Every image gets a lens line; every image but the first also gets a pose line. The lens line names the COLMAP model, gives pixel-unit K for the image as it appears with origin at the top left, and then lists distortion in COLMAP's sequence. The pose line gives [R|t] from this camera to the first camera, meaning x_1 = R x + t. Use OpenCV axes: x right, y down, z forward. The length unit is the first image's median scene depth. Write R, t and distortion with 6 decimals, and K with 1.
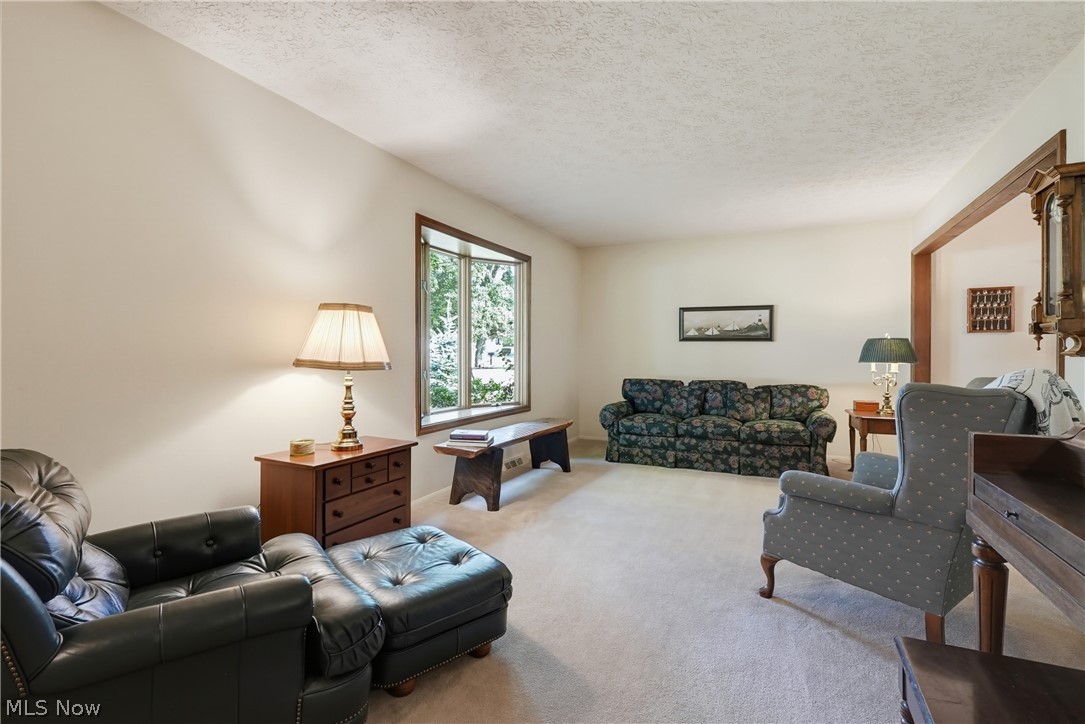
lens RADIAL K [[492.9, 0, 543.3], [0, 492.9, 354.9], [0, 0, 1]] dist [-0.002372, 0.000090]
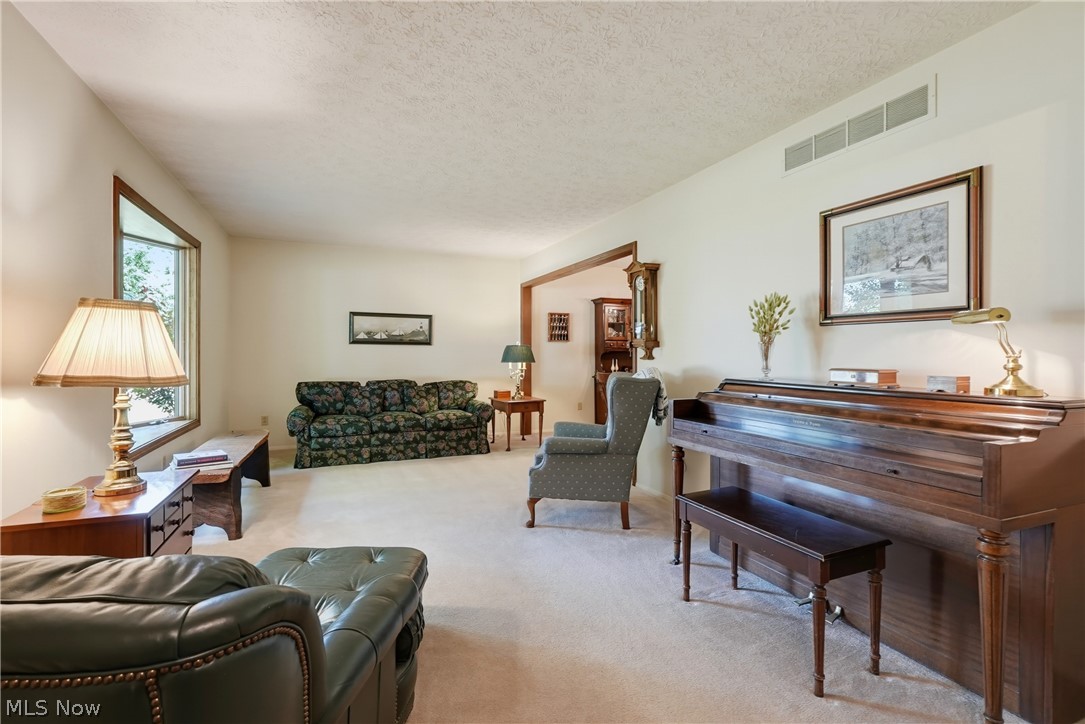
lens RADIAL K [[492.9, 0, 543.3], [0, 492.9, 354.9], [0, 0, 1]] dist [-0.002372, 0.000090]
pose [[0.656514, -0.004635, 0.754300, -0.295617], [0.000214, 0.999982, 0.005959, -0.012950], [-0.754314, -0.003751, 0.656503, 0.007927]]
